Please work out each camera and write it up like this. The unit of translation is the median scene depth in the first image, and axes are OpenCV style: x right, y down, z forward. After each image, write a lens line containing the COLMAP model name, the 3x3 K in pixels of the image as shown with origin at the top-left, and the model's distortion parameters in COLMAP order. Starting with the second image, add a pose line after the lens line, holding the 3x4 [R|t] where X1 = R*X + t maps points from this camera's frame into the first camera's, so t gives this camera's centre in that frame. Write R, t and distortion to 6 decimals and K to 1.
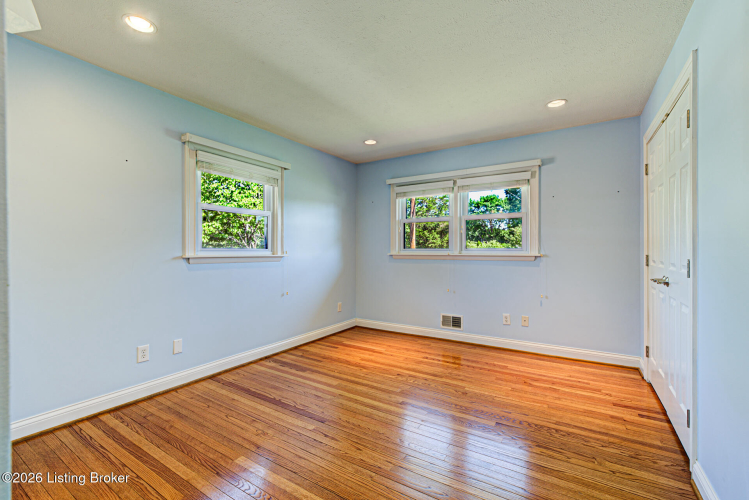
lens RADIAL K [[333.2, 0, 373.6], [0, 333.2, 247.2], [0, 0, 1]] dist [0.009341, 0.000655]
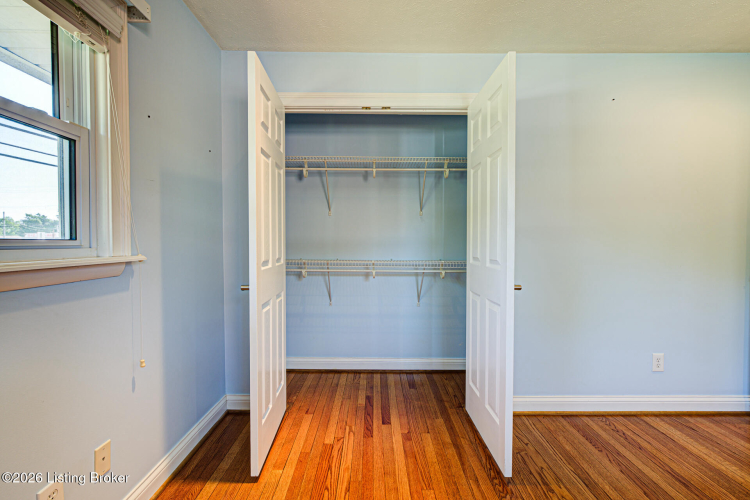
lens RADIAL K [[333.7, 0, 372.5], [0, 333.7, 251.0], [0, 0, 1]] dist [0.009341, 0.000655]
pose [[-0.539118, -0.020339, 0.841985, 0.052132], [-0.005563, 0.999773, 0.020588, 0.009890], [-0.842212, 0.006415, -0.539109, 1.536731]]
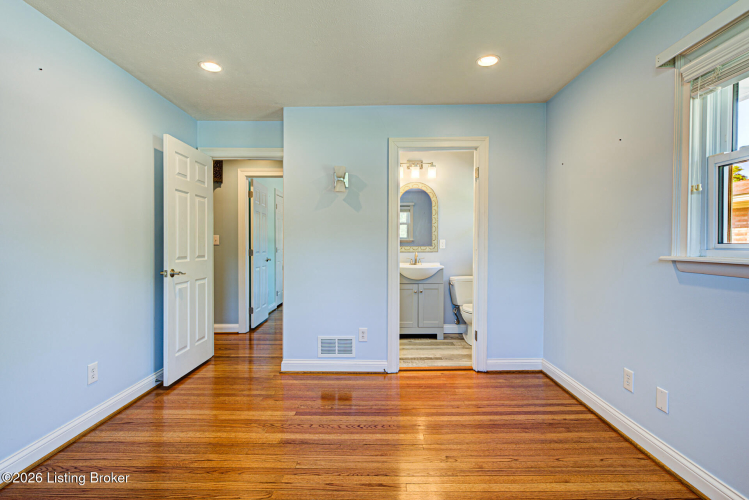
lens RADIAL K [[360.7, 0, 371.1], [0, 360.7, 250.8], [0, 0, 1]] dist [0.005275, 0.001491]
pose [[-0.853749, 0.011314, -0.520562, 0.284131], [0.005852, 0.999909, 0.012135, 0.006389], [0.520652, 0.007314, -0.853737, 1.556179]]
